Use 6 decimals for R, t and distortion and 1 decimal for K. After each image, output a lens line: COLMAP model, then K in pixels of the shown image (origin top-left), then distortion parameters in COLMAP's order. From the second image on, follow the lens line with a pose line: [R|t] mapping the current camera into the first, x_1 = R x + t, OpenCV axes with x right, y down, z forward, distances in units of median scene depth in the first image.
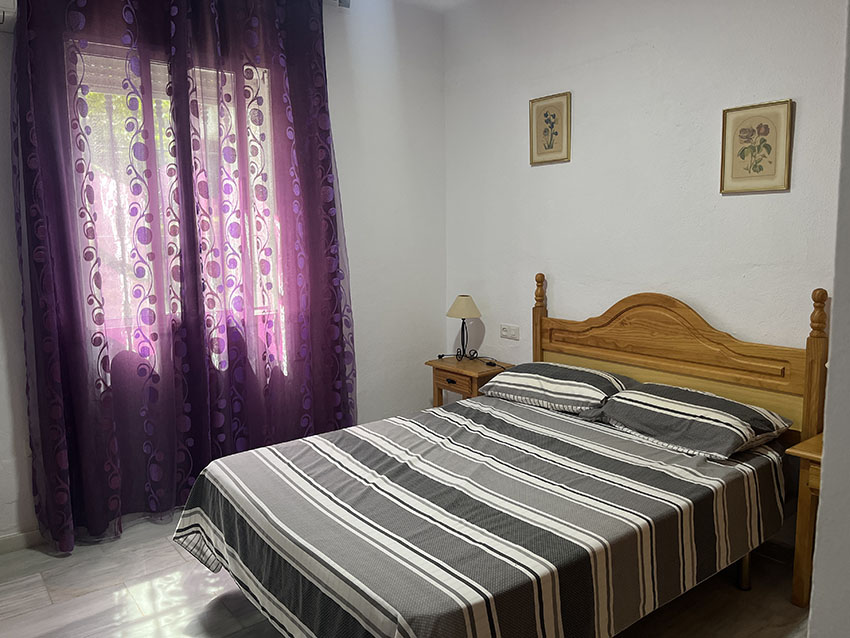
lens RADIAL K [[644.0, 0, 423.6], [0, 644.0, 316.2], [0, 0, 1]] dist [0.028632, -0.050545]
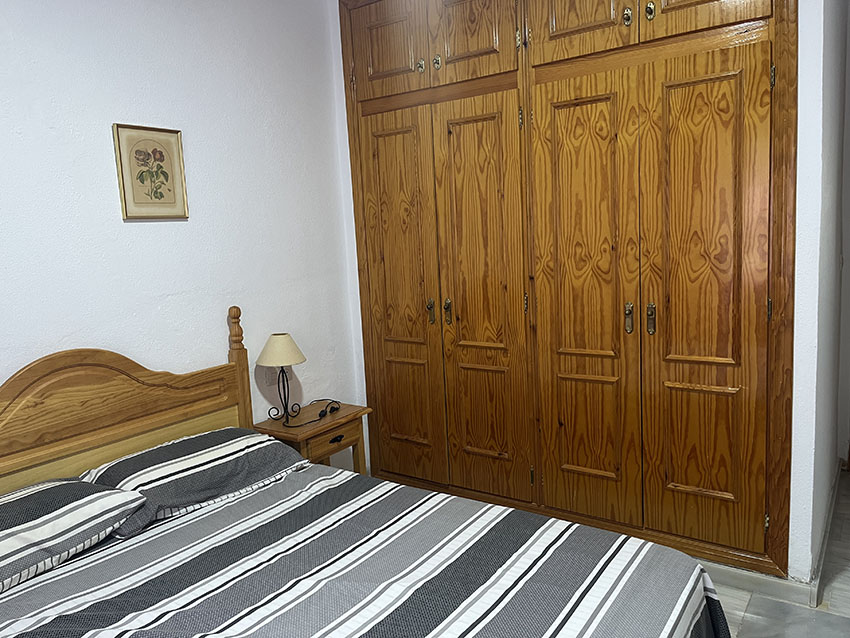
lens RADIAL K [[644.0, 0, 425.2], [0, 644.0, 323.3], [0, 0, 1]] dist [0.028632, -0.050545]
pose [[-0.285759, -0.110151, 0.951950, -0.531185], [0.181781, 0.969106, 0.166703, -0.133275], [-0.940903, 0.220683, -0.256907, 0.922719]]
